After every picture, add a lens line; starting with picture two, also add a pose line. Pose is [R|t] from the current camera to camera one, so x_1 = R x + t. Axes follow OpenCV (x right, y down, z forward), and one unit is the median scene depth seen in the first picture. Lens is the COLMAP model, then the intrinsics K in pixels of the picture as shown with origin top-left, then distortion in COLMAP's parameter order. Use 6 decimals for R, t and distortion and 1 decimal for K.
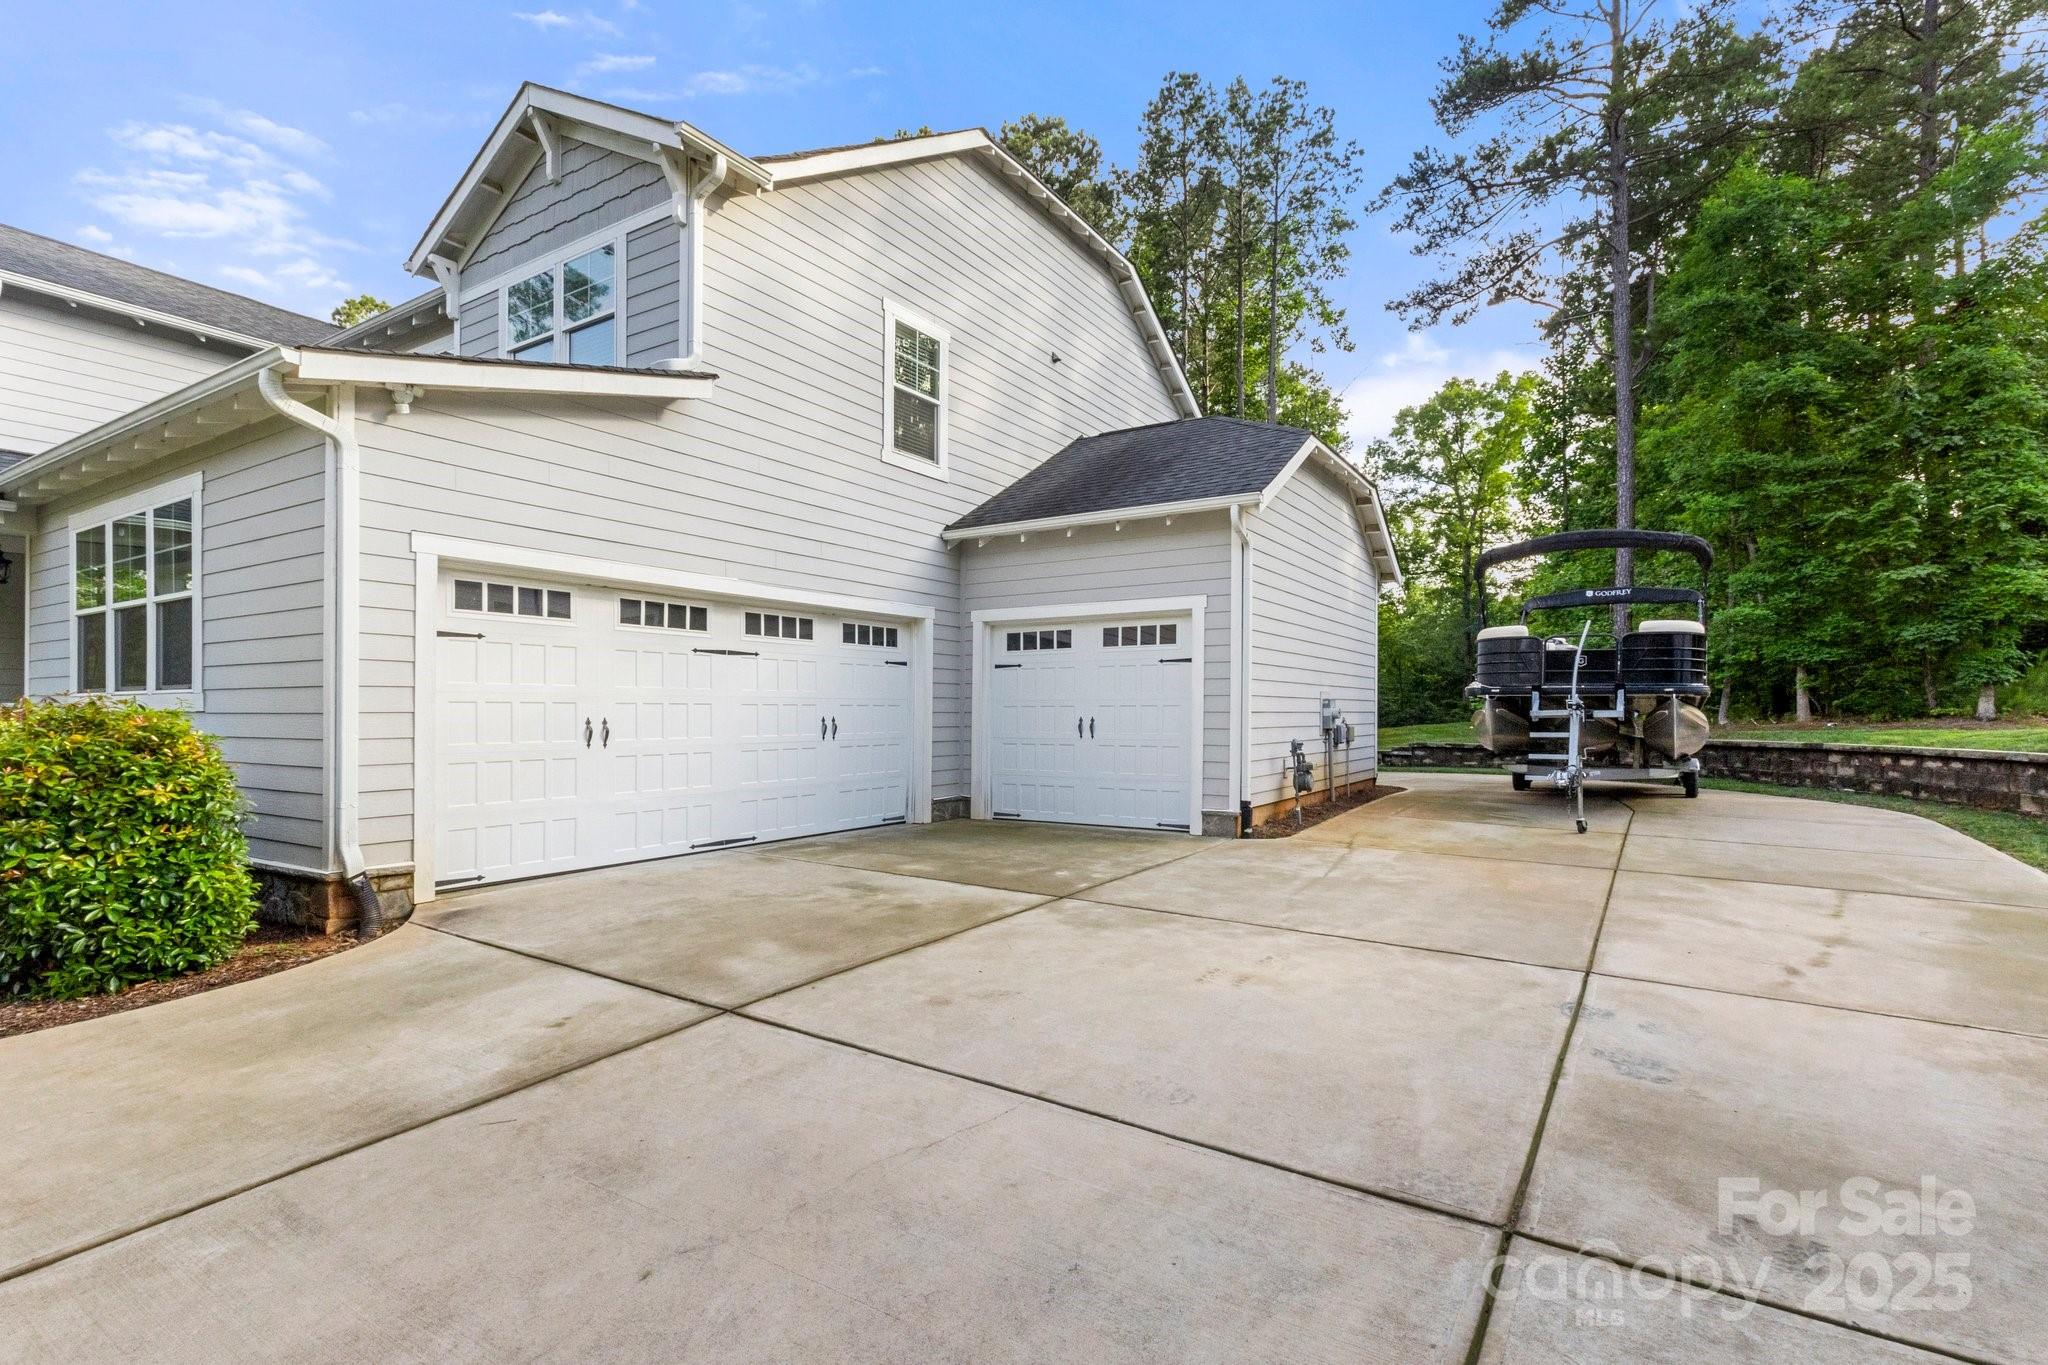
lens RADIAL K [[962.1, 0, 1024.4], [0, 962.1, 736.3], [0, 0, 1]] dist [0.005374, 0.001471]
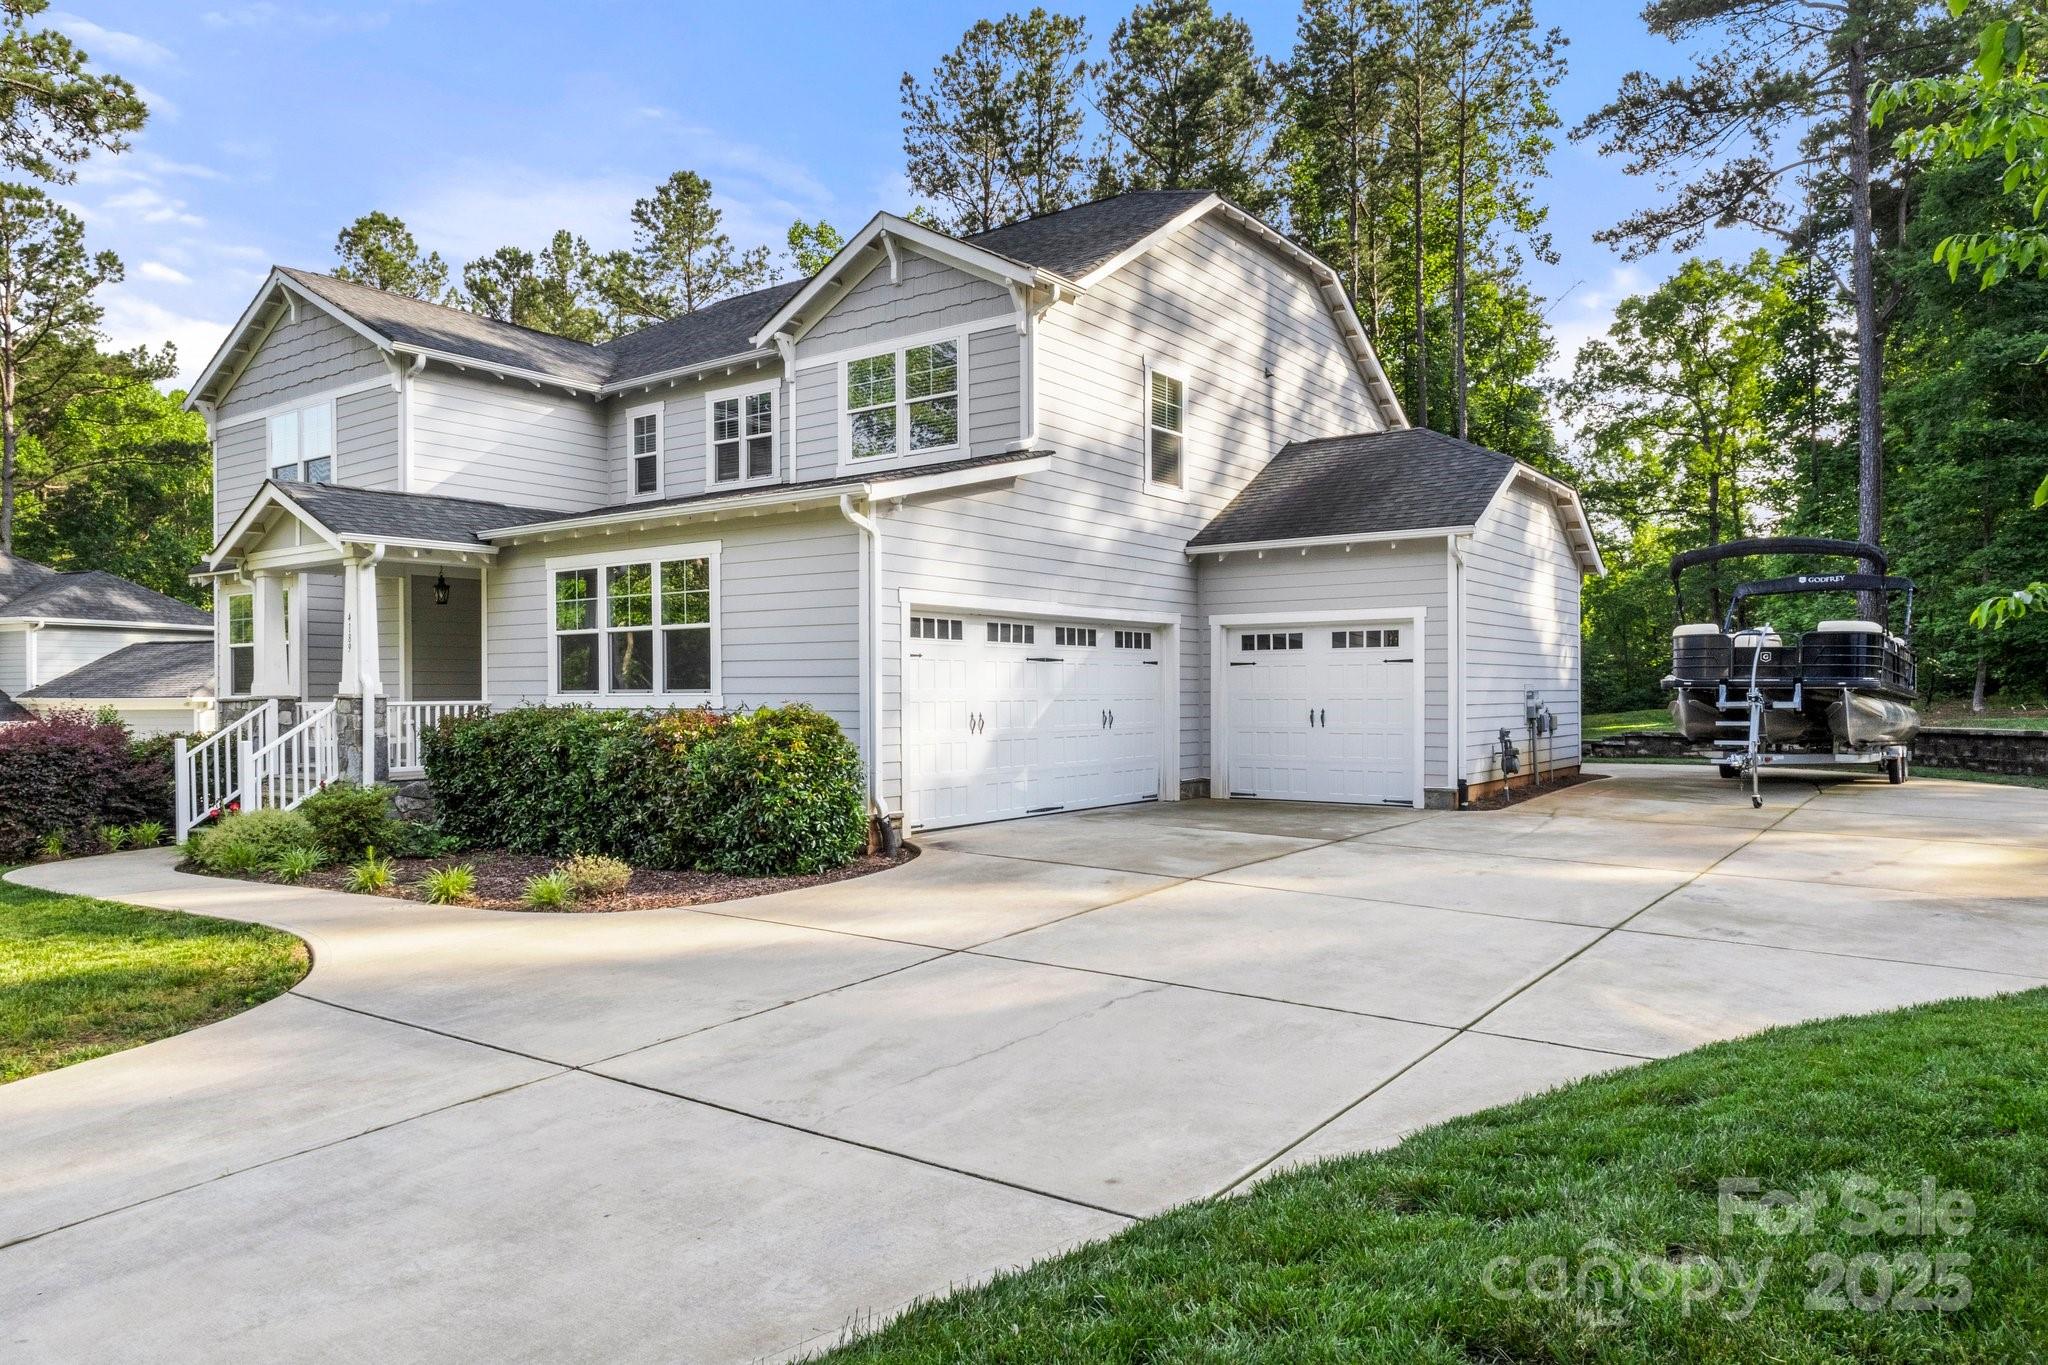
lens RADIAL K [[1279.3, 0, 1025.4], [0, 1279.3, 703.7], [0, 0, 1]] dist [0.011642, -0.007633]
pose [[0.997630, -0.002290, -0.068767, -0.161341], [0.001170, 0.999866, -0.016312, -0.001252], [0.068795, 0.016192, 0.997499, -0.501046]]
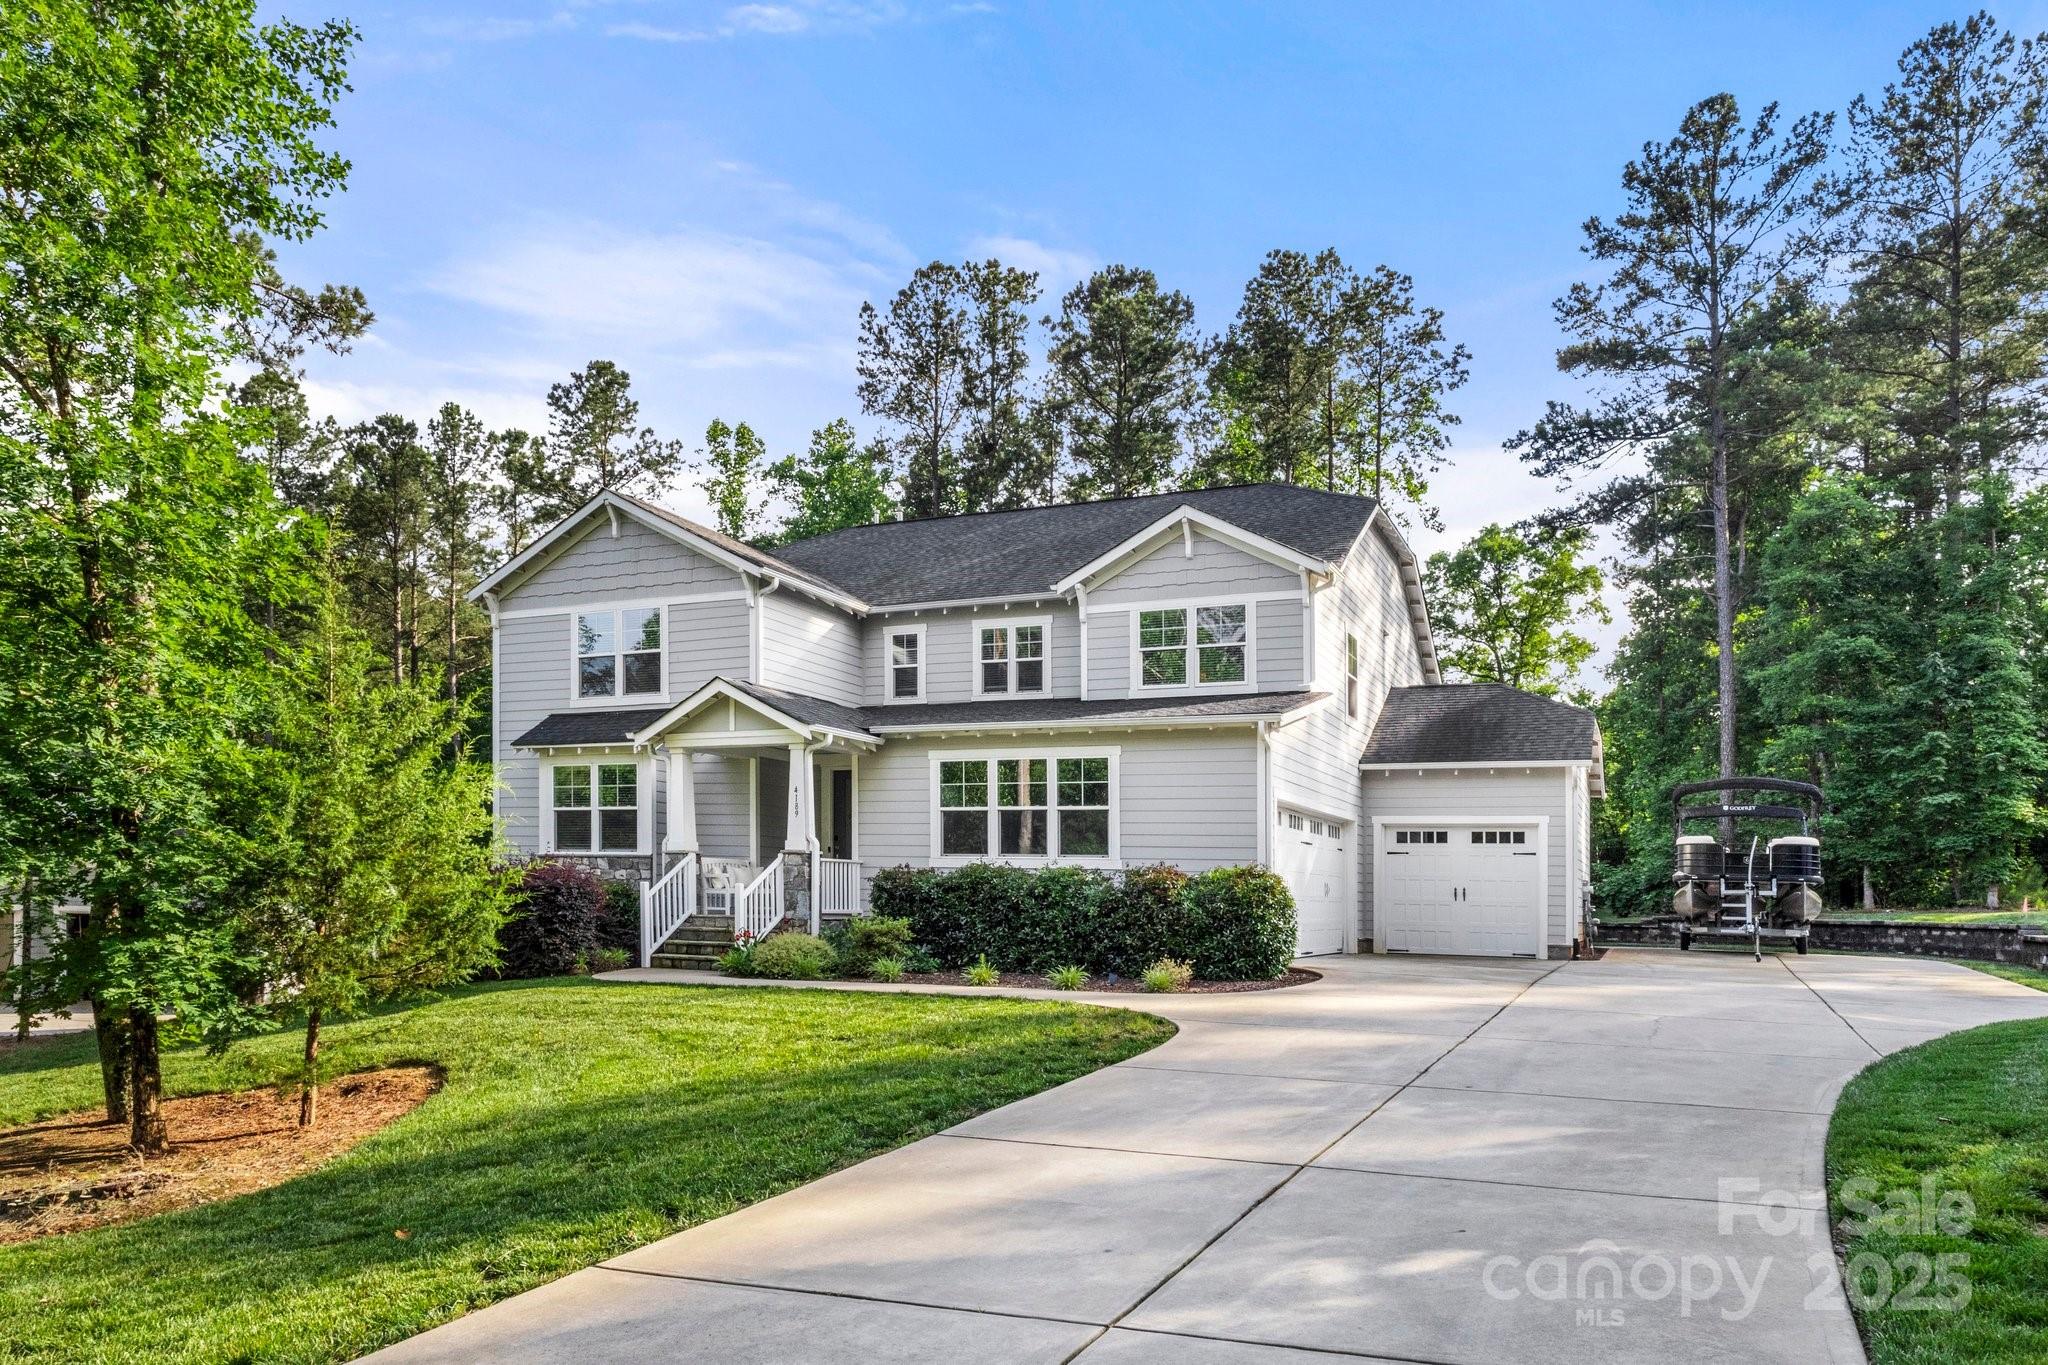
lens RADIAL K [[1279.3, 0, 1064.7], [0, 1279.3, 863.6], [0, 0, 1]] dist [0.011642, -0.007633]
pose [[0.991679, 0.027423, 0.125777, -0.753041], [-0.021177, 0.998488, -0.050726, 0.055245], [-0.126978, 0.047640, 0.990761, -0.892018]]
